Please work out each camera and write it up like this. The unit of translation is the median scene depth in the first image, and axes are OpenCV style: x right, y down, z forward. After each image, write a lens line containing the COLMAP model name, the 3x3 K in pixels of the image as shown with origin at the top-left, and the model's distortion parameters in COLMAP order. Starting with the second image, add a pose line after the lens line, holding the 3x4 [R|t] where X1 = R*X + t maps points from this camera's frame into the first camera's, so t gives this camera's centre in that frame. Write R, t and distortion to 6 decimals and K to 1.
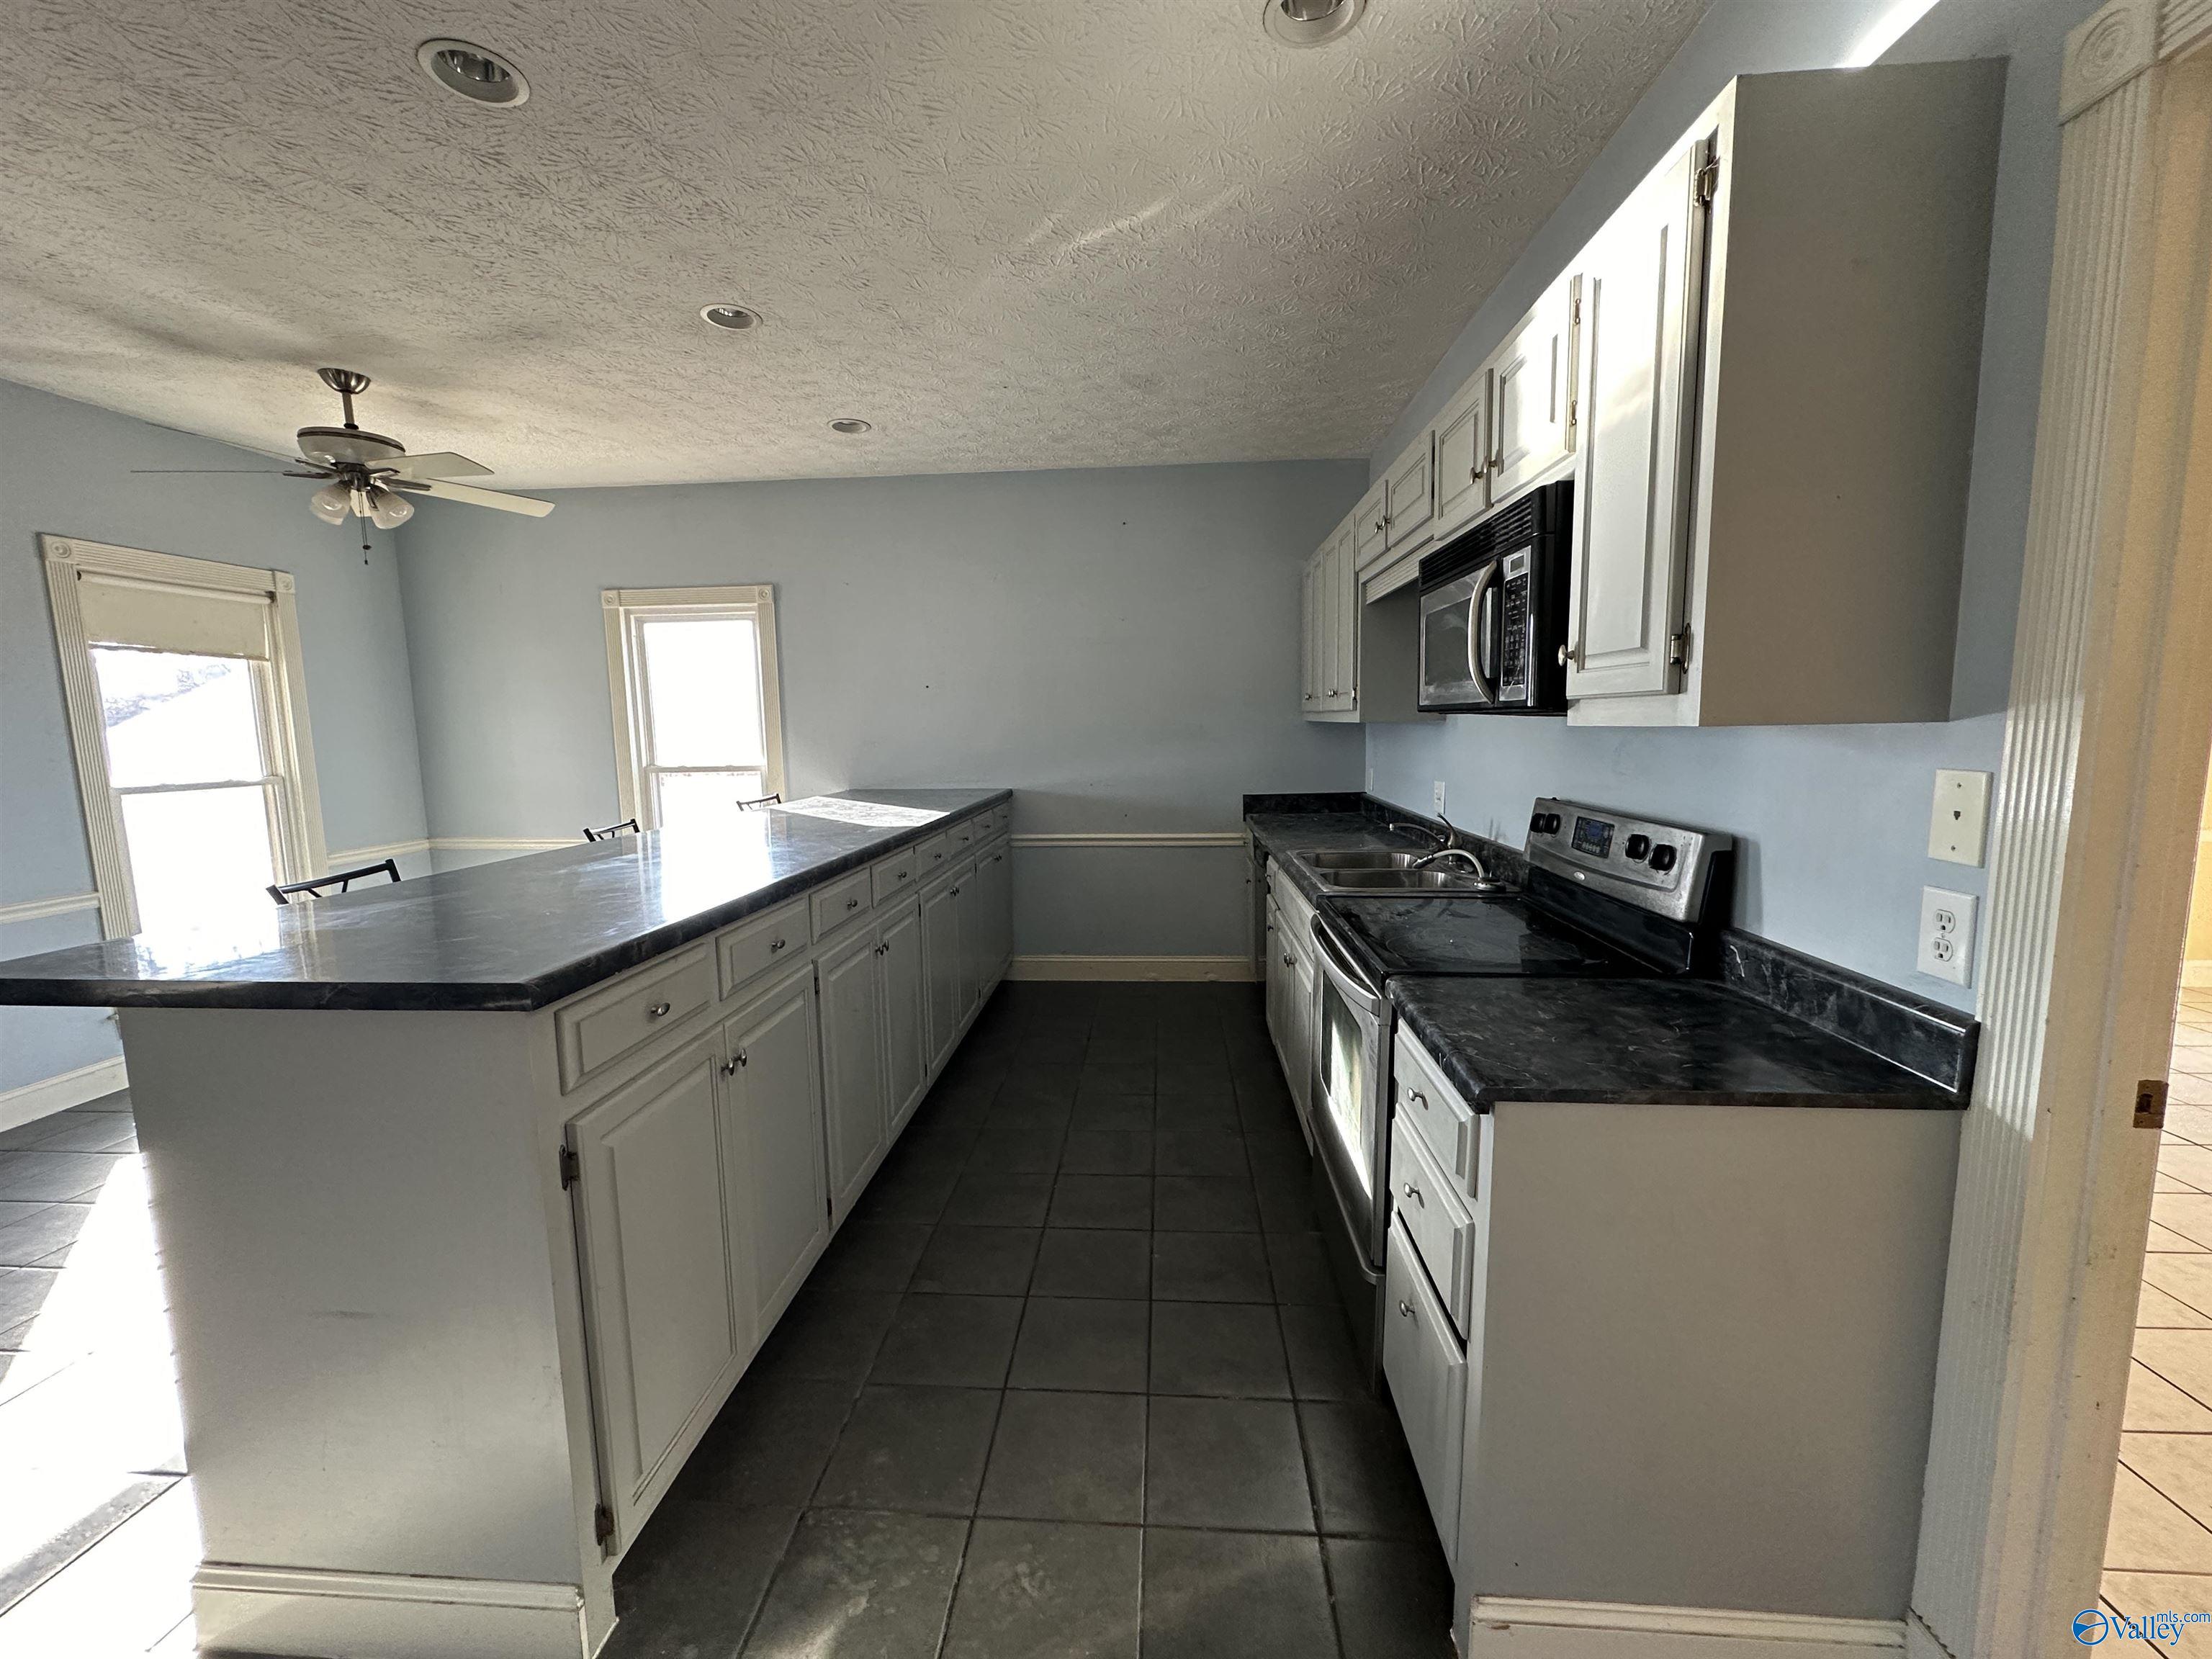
lens RADIAL K [[879.9, 0, 1107.4], [0, 879.9, 827.4], [0, 0, 1]] dist [-0.001962, 0.000659]
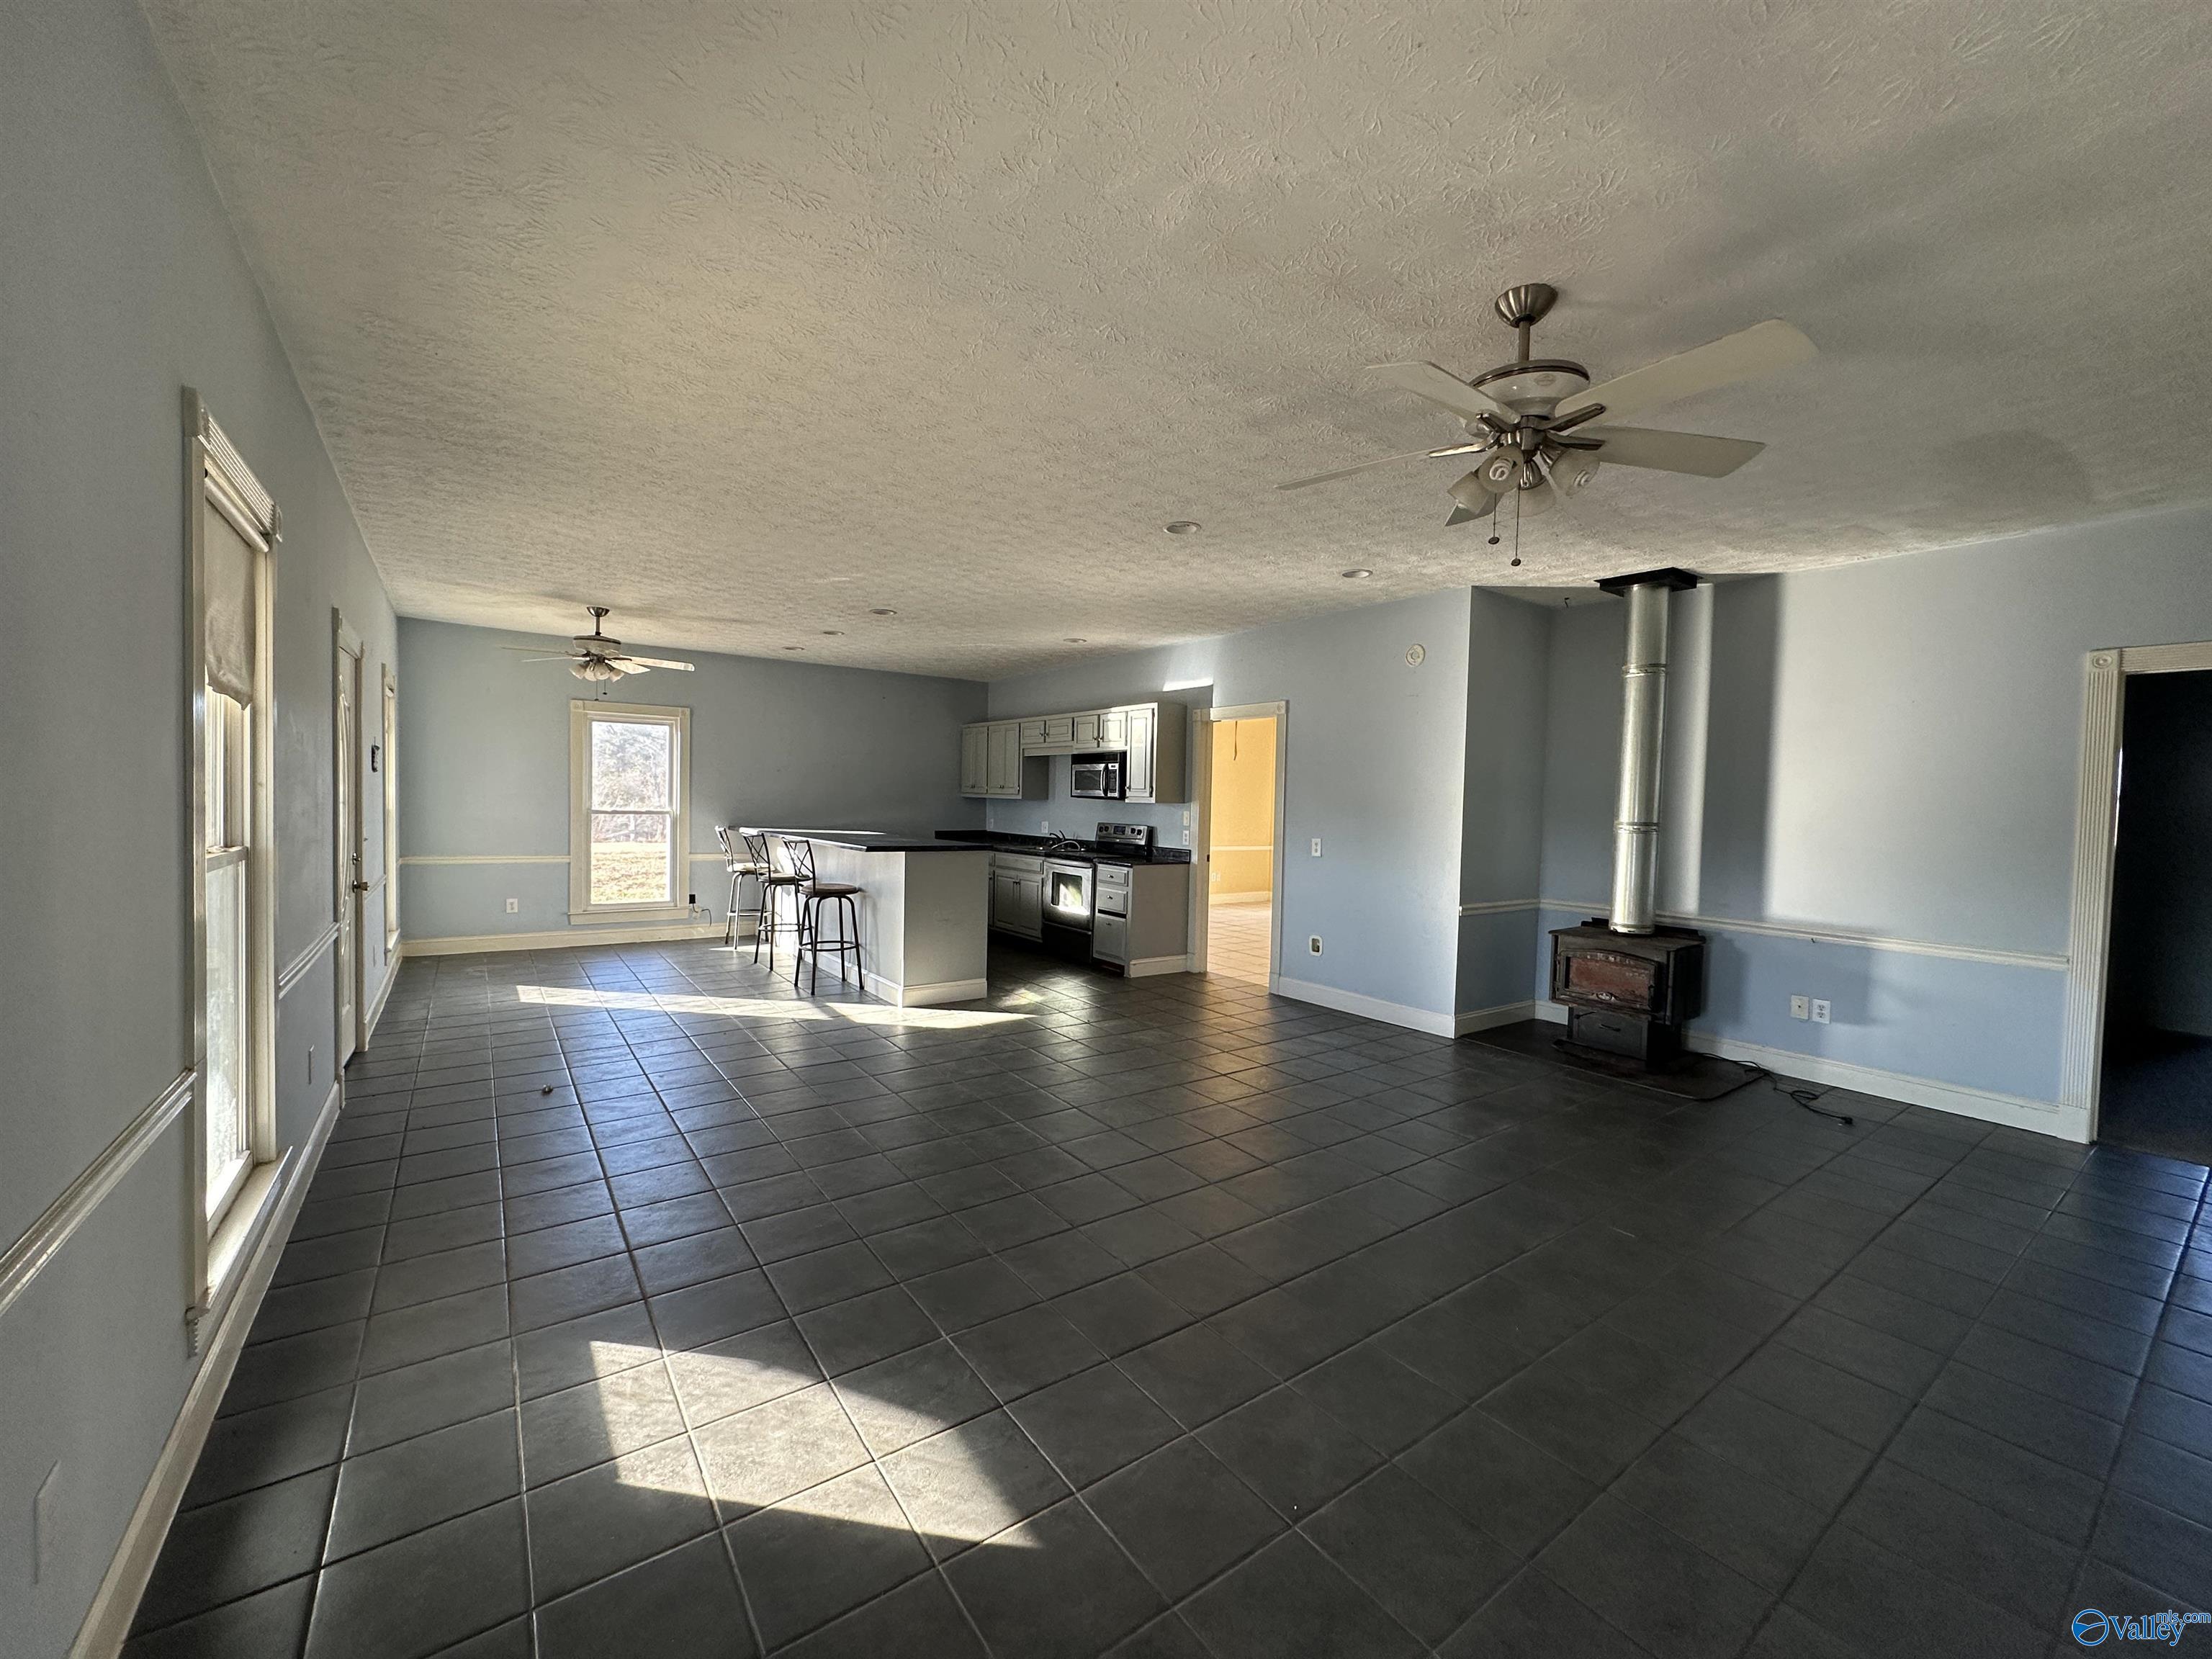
lens RADIAL K [[879.9, 0, 1107.9], [0, 879.9, 828.5], [0, 0, 1]] dist [-0.001962, 0.000659]
pose [[0.765493, 0.013433, 0.643303, -2.392301], [0.039955, 0.996860, -0.068360, 0.318276], [-0.642202, 0.078032, 0.762553, -2.338025]]
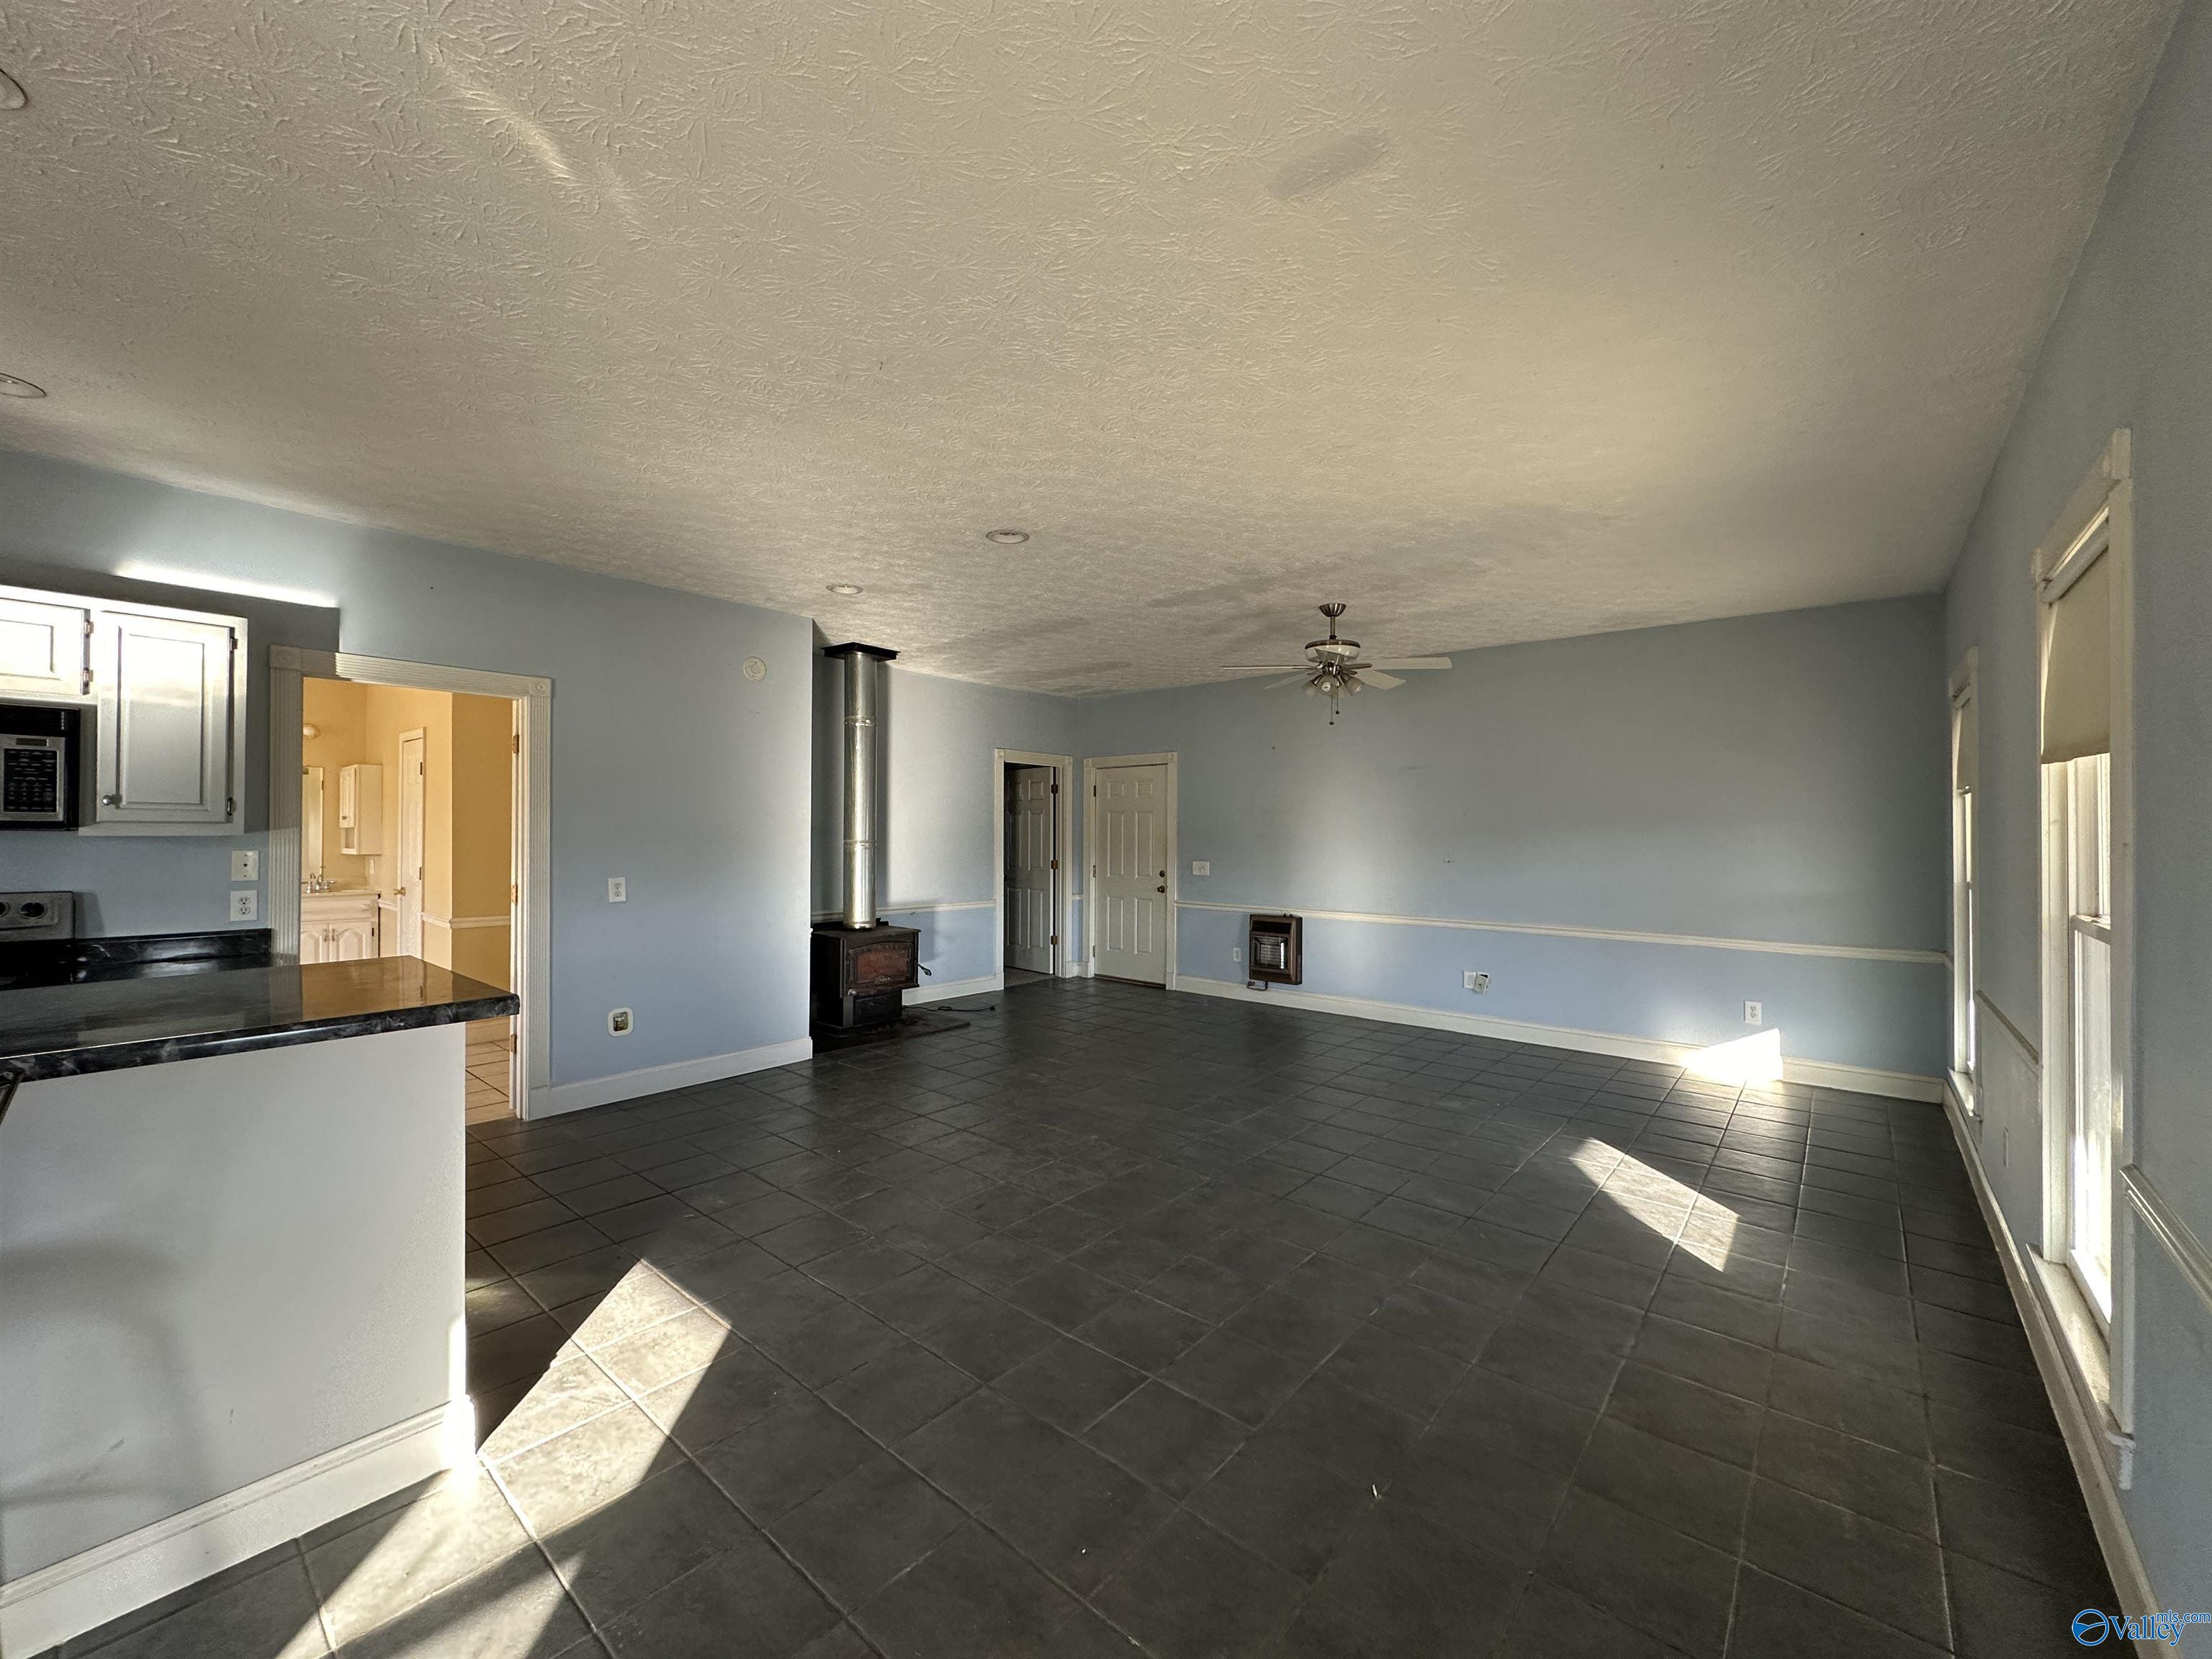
lens RADIAL K [[879.9, 0, 1105.0], [0, 879.9, 824.8], [0, 0, 1]] dist [-0.001962, 0.000659]
pose [[-0.806325, 0.017114, 0.591226, -2.186201], [0.078160, 0.993898, 0.077827, -0.106309], [-0.586286, 0.108964, -0.802742, 1.141876]]
